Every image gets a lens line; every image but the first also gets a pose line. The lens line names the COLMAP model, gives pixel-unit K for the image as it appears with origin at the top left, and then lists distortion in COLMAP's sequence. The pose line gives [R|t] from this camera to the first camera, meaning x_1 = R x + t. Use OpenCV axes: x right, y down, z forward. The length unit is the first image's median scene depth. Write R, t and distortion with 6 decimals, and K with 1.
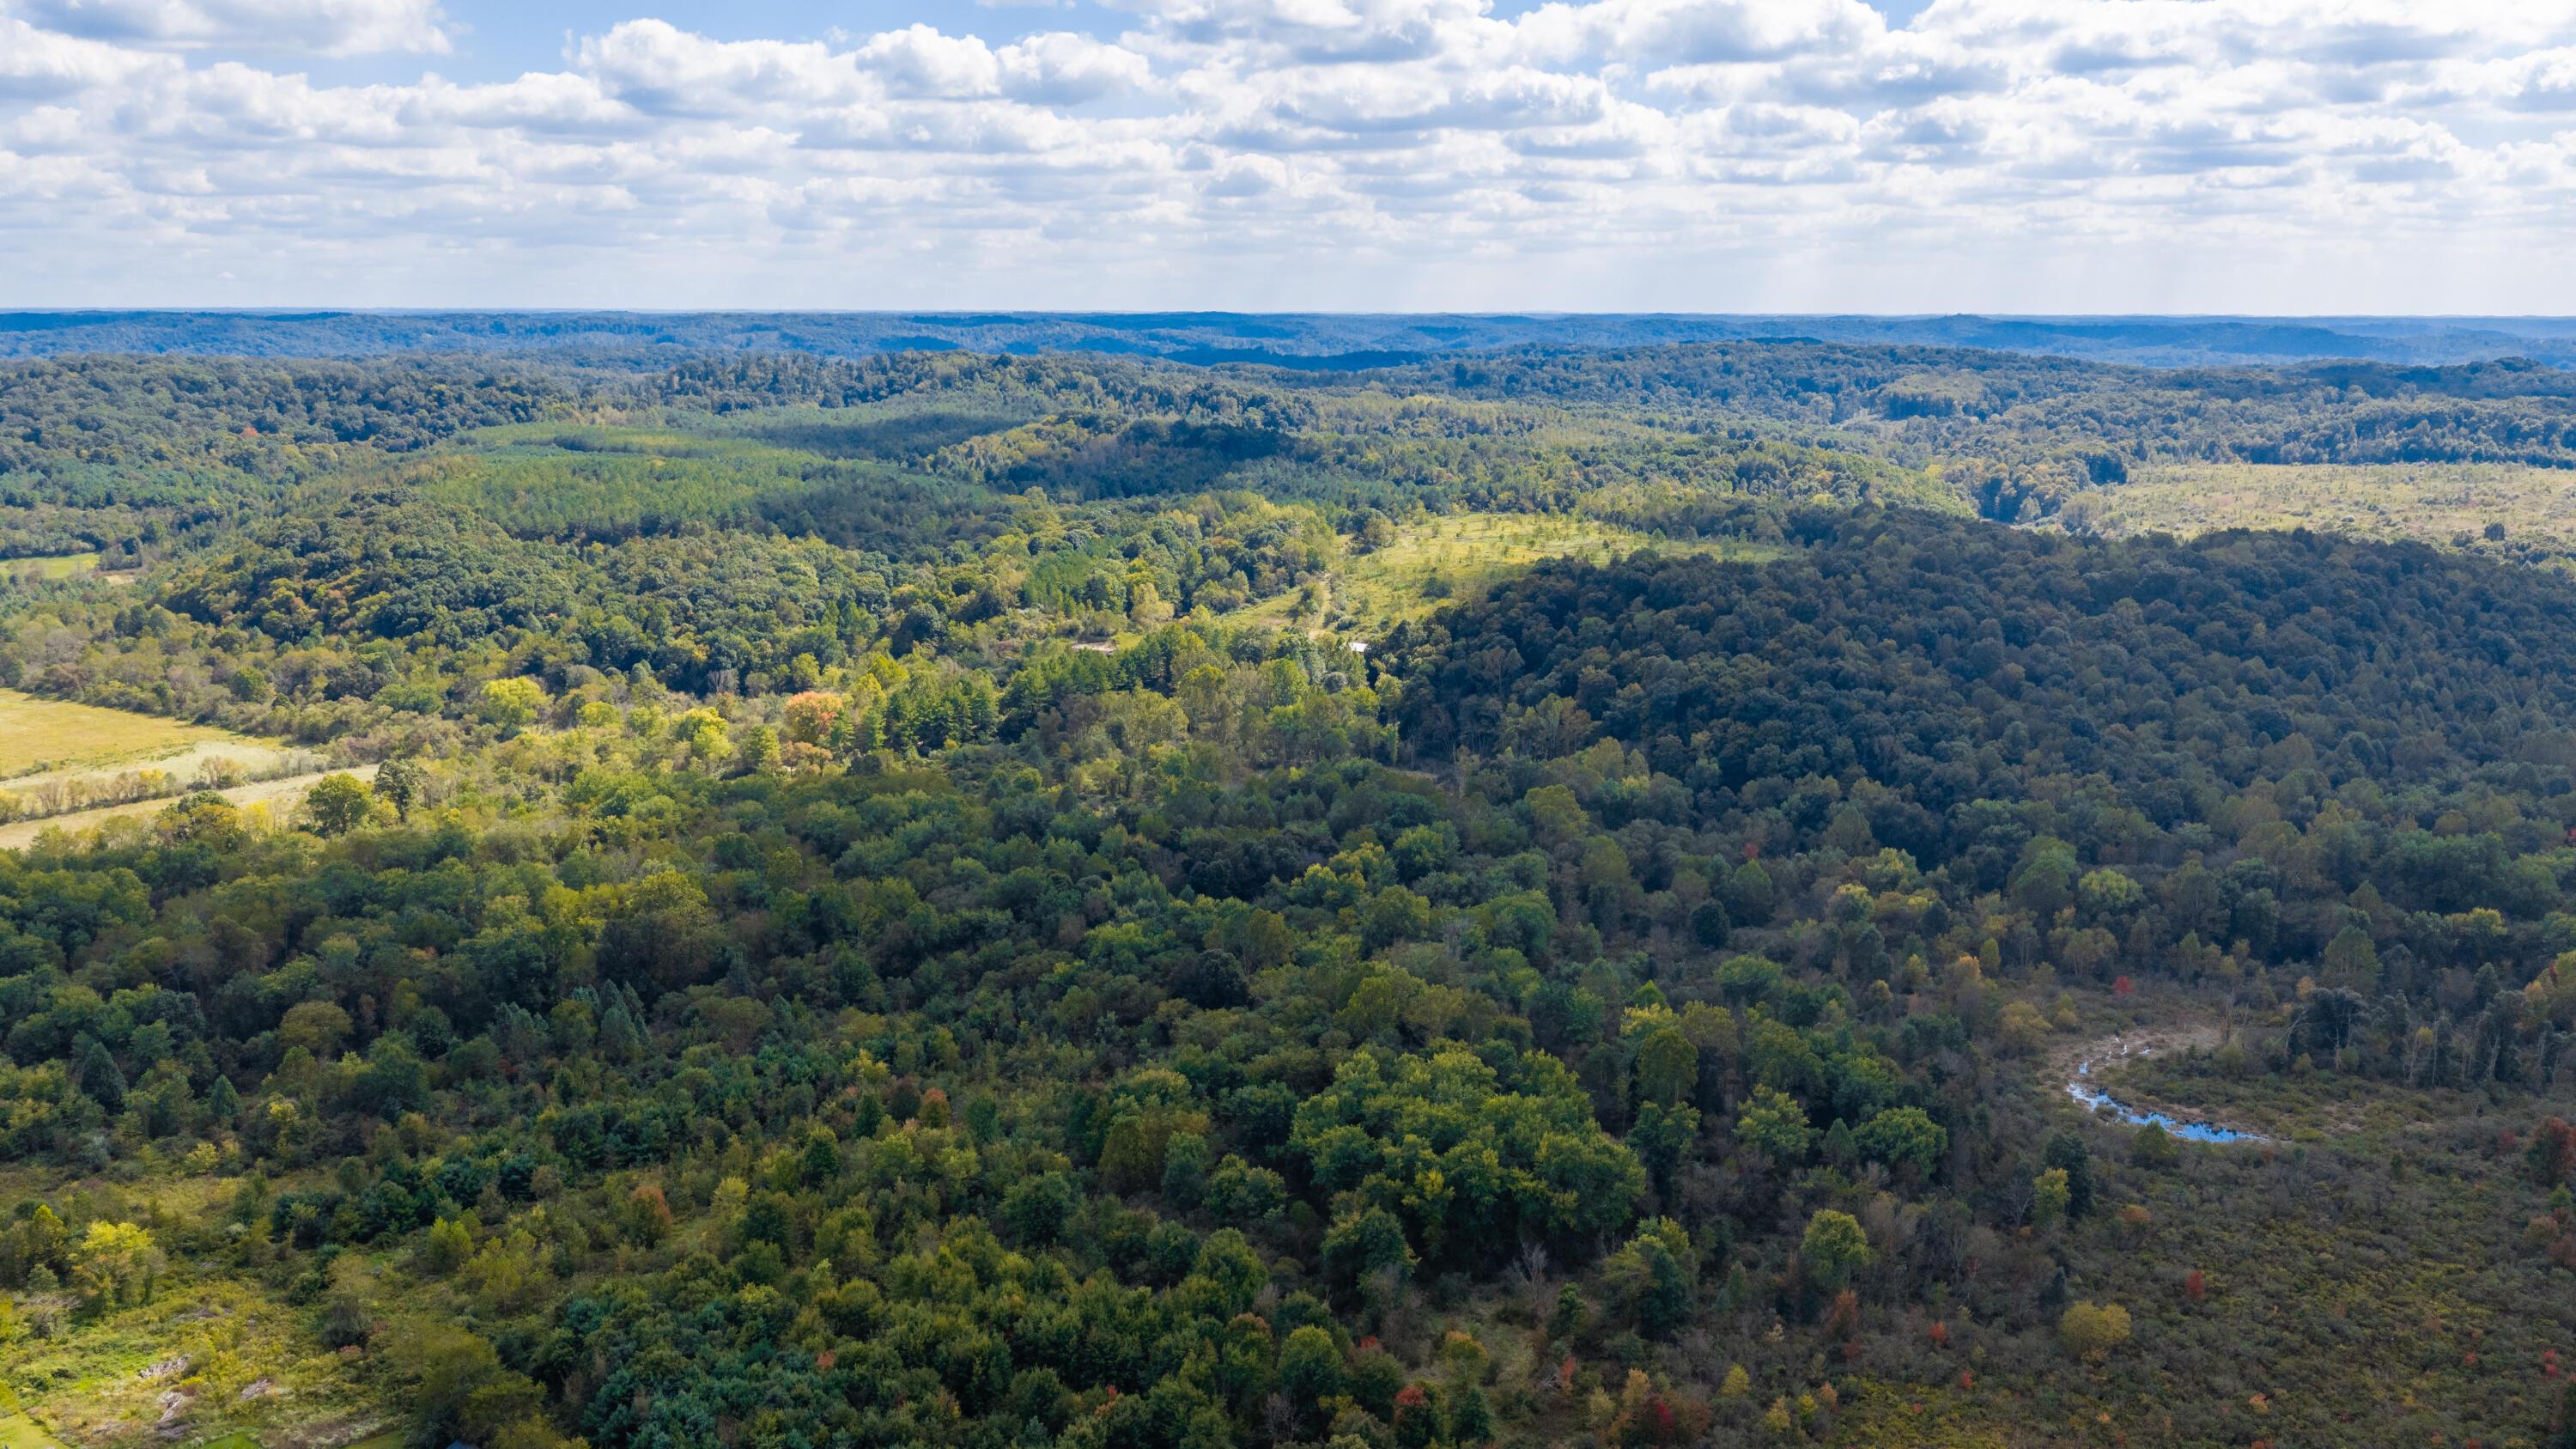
lens RADIAL K [[2120.7, 0, 1282.9], [0, 2120.7, 751.7], [0, 0, 1]] dist [0.024815, -0.051575]
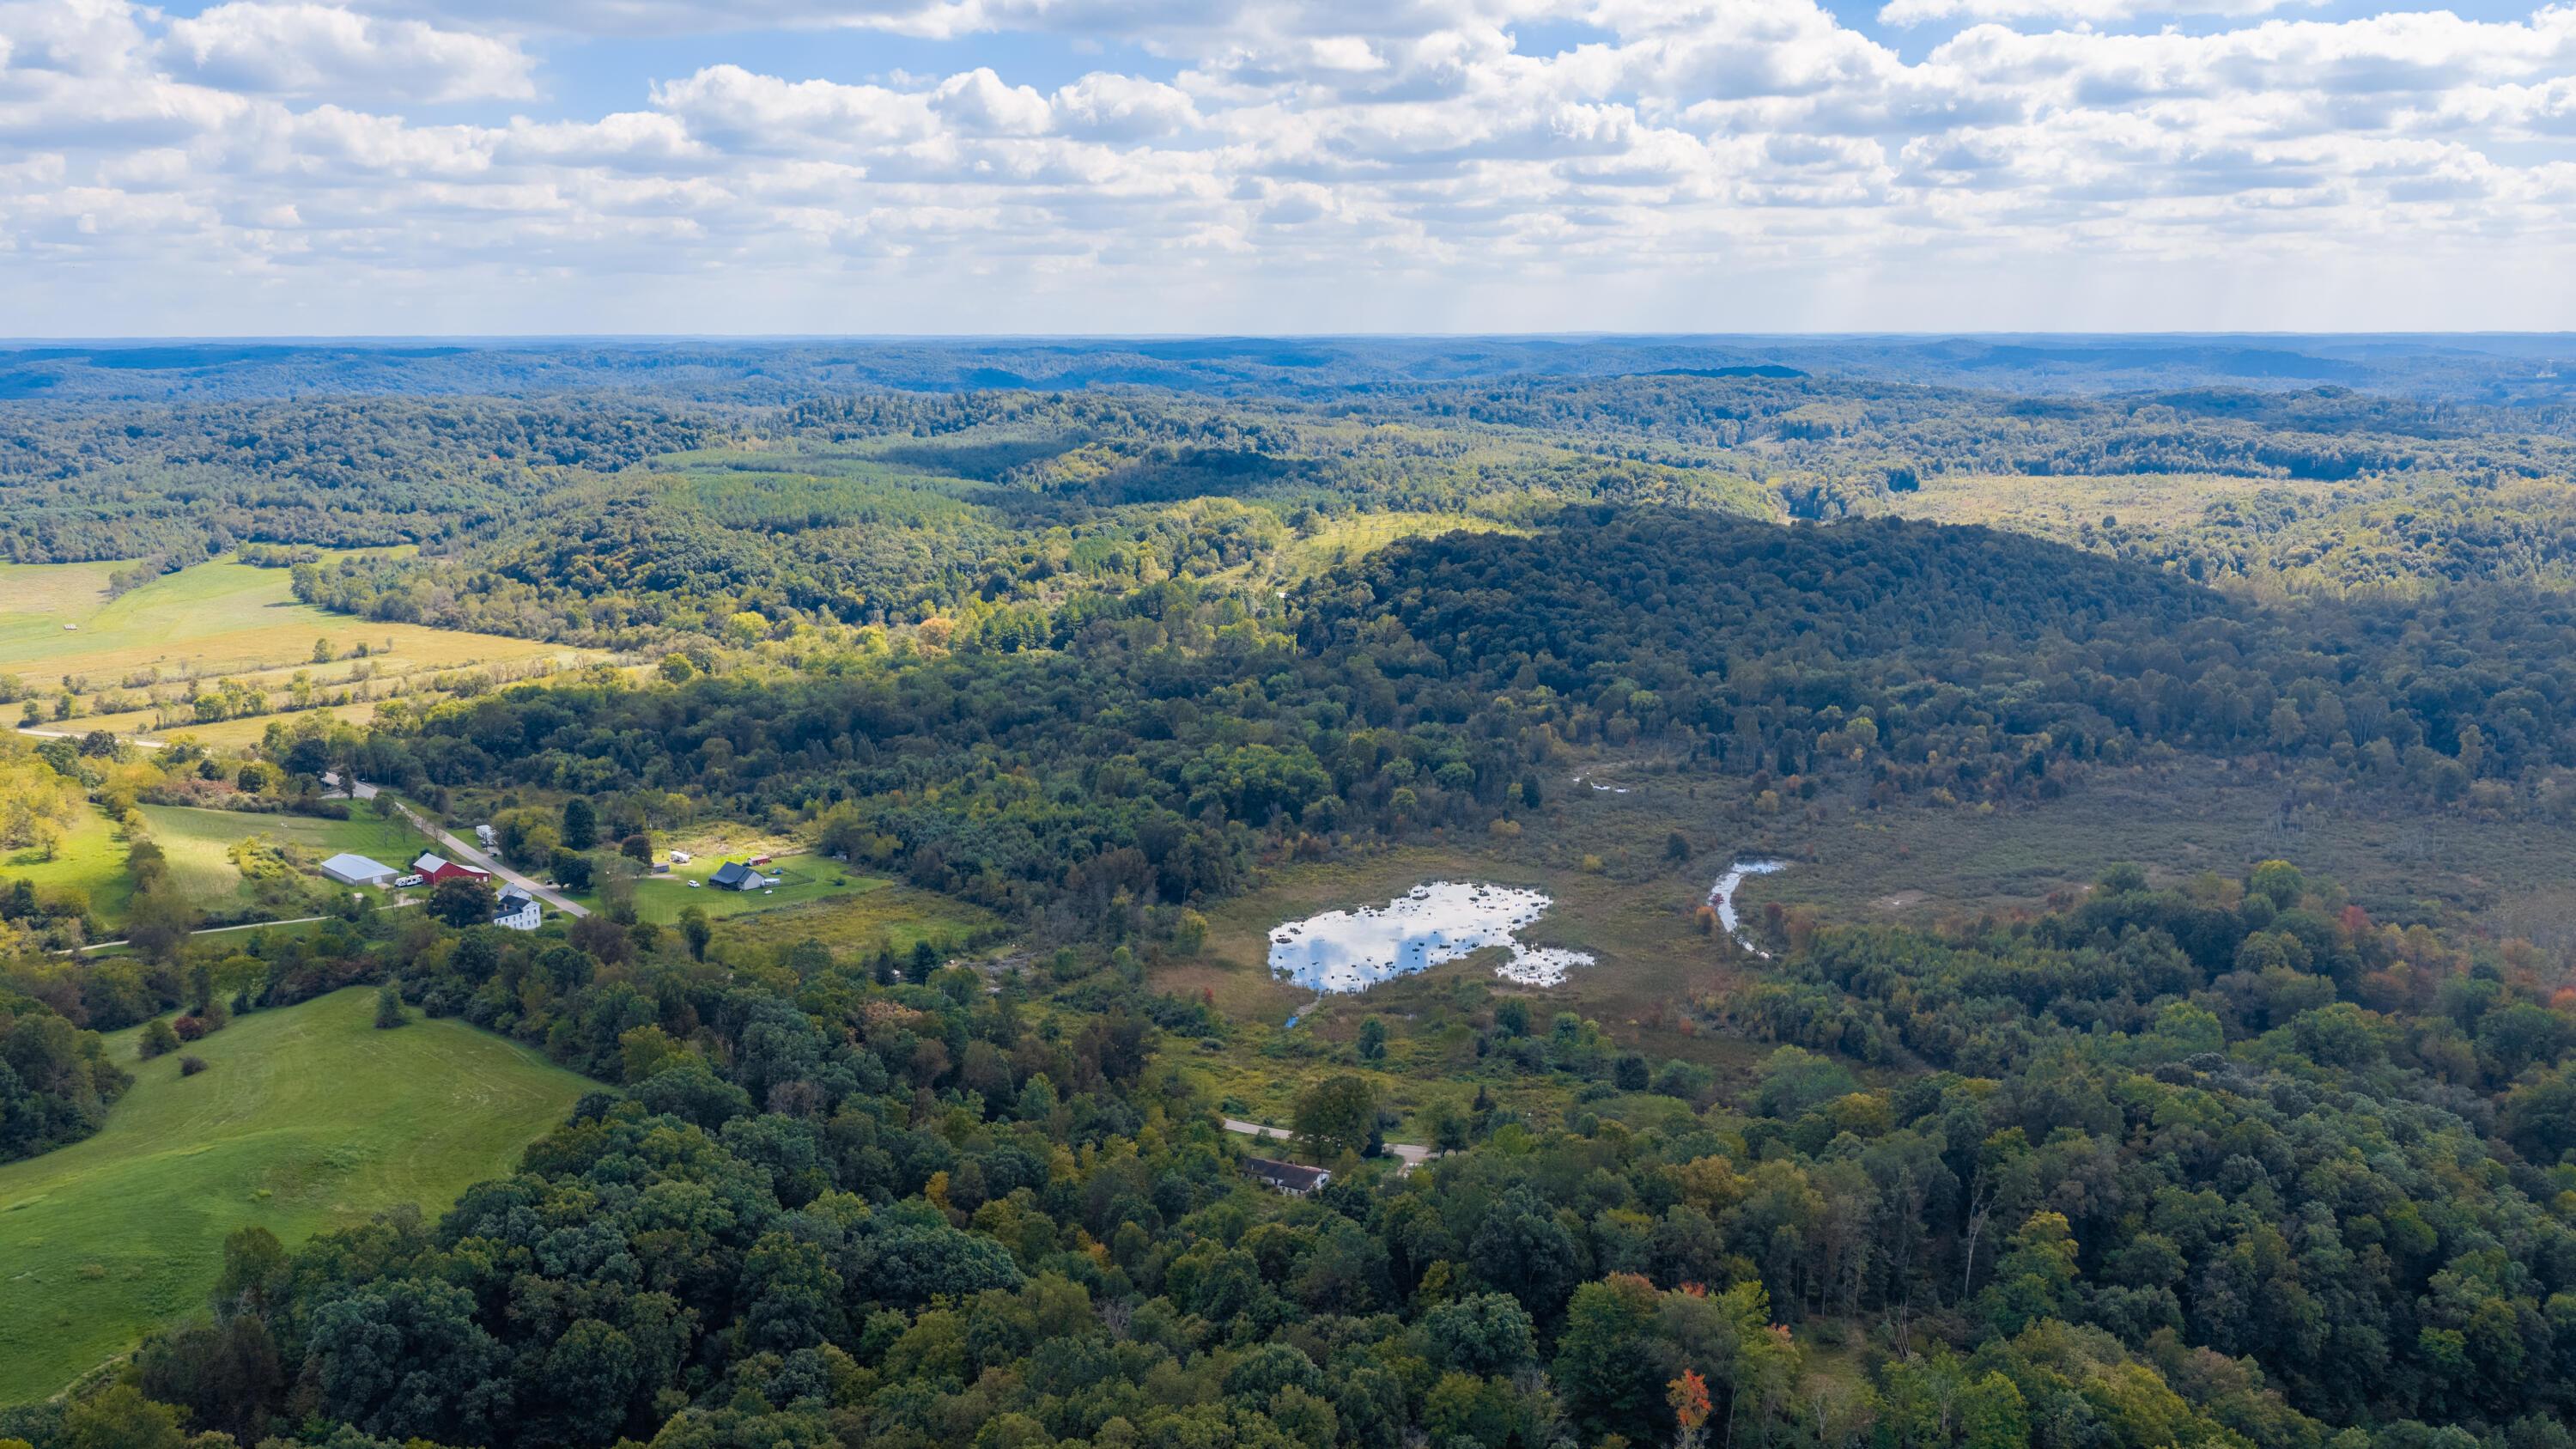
lens RADIAL K [[2120.7, 0, 1279.3], [0, 2120.7, 714.5], [0, 0, 1]] dist [0.024815, -0.051575]
pose [[0.999614, -0.000859, -0.027783, 0.042259], [0.000128, 0.999654, -0.026311, 0.044215], [0.027796, 0.026297, 0.999268, -0.303913]]
